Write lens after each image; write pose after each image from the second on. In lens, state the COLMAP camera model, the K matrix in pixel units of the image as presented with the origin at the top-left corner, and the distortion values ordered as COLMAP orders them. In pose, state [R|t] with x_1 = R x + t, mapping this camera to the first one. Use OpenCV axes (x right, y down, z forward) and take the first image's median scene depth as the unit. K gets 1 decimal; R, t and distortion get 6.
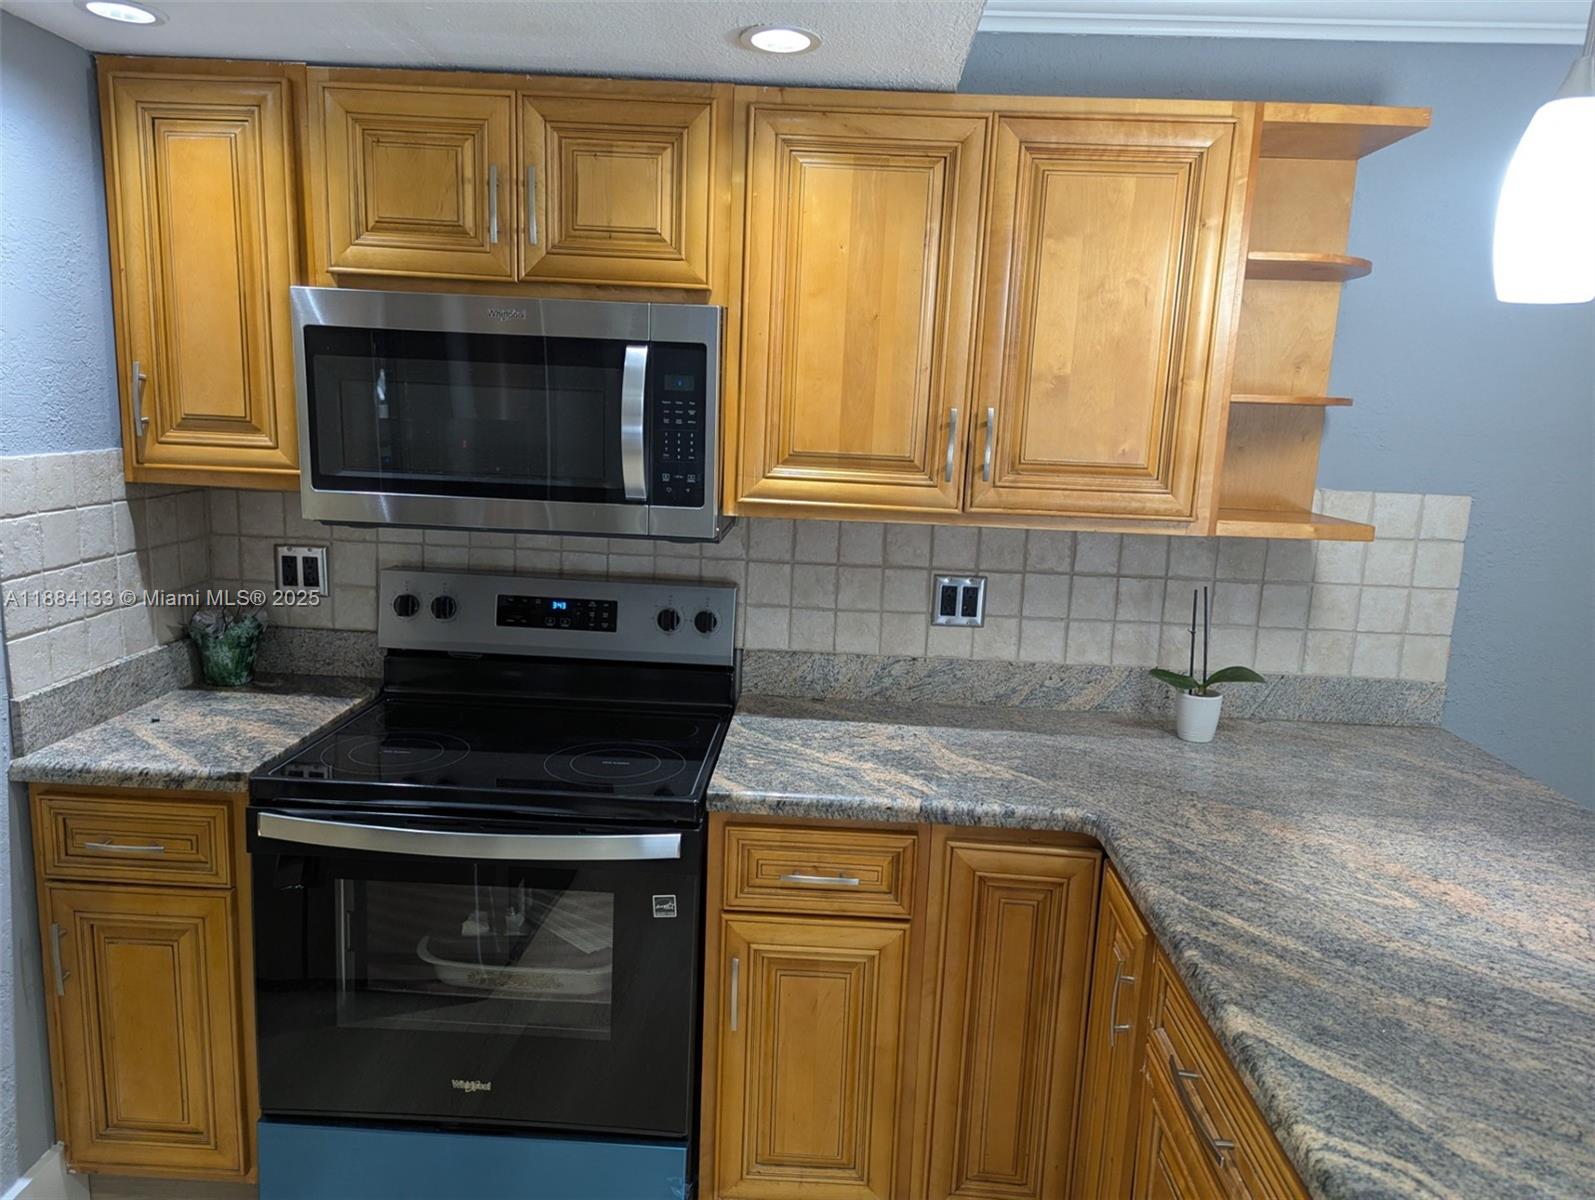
lens RADIAL K [[1104.8, 0, 795.8], [0, 1104.8, 608.3], [0, 0, 1]] dist [0.048419, -0.046707]
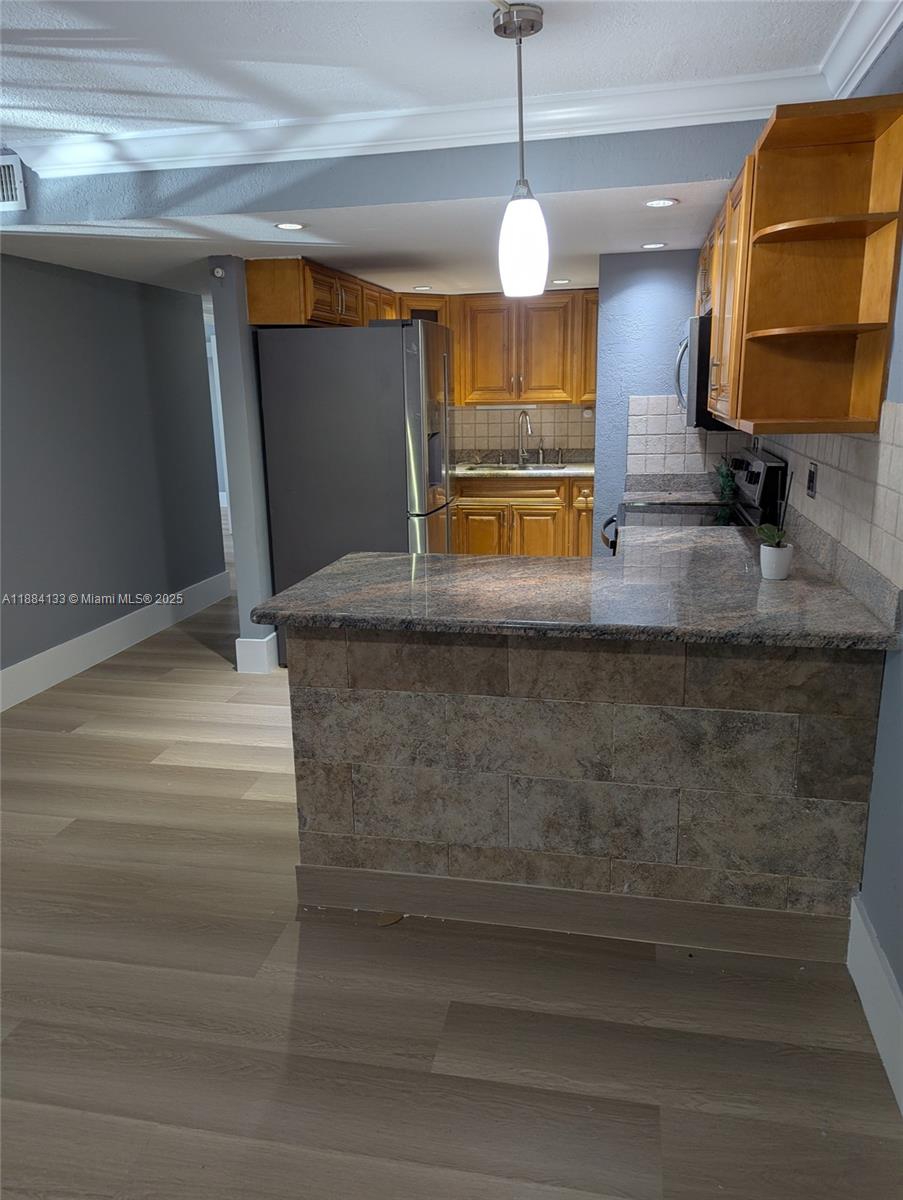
lens RADIAL K [[866.2, 0, 451.5], [0, 866.2, 600.0], [0, 0, 1]] dist [0.056441, 0.000802]
pose [[-0.172132, 0.196648, -0.965246, 1.717769], [-0.170399, 0.959156, 0.225795, -0.042765], [0.970224, 0.203344, -0.131593, 0.830009]]
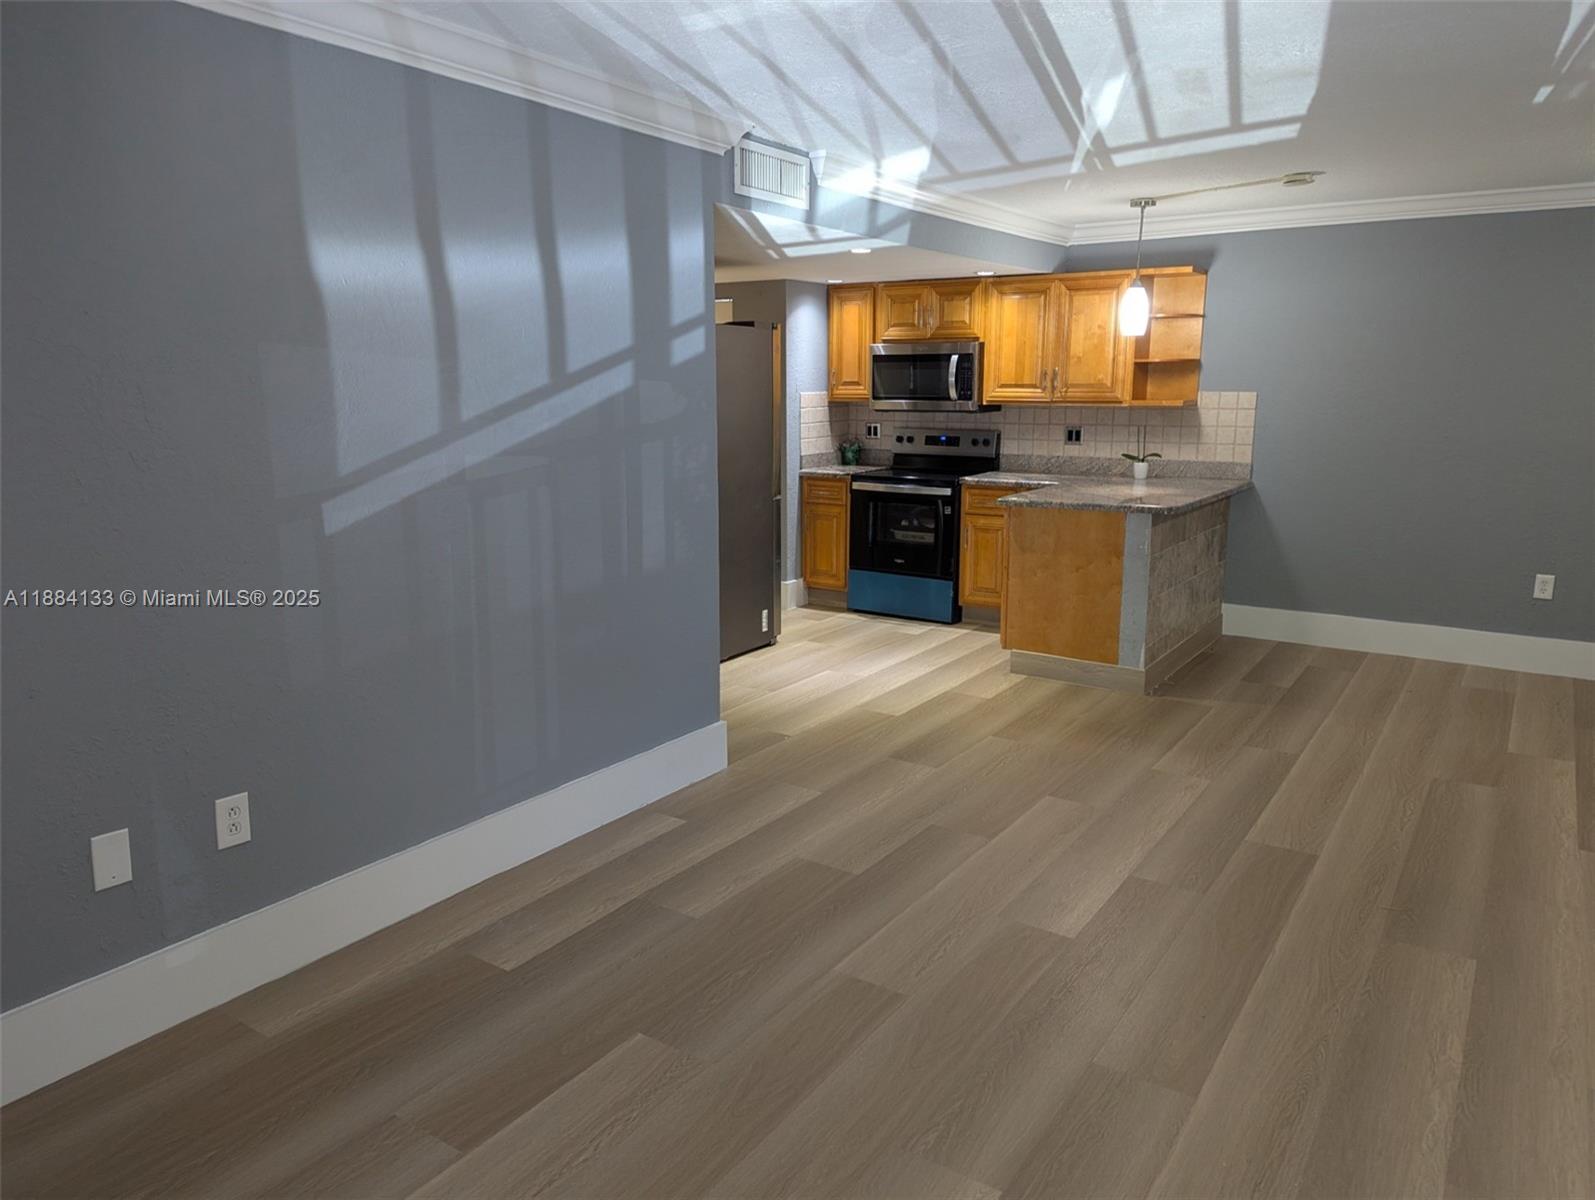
lens RADIAL K [[1104.8, 0, 795.8], [0, 1104.8, 608.3], [0, 0, 1]] dist [0.048419, -0.046707]
pose [[0.847214, 0.064788, -0.527287, 1.287747], [-0.058942, 0.997871, 0.027905, 0.478112], [0.527972, 0.007438, 0.849229, -2.166534]]
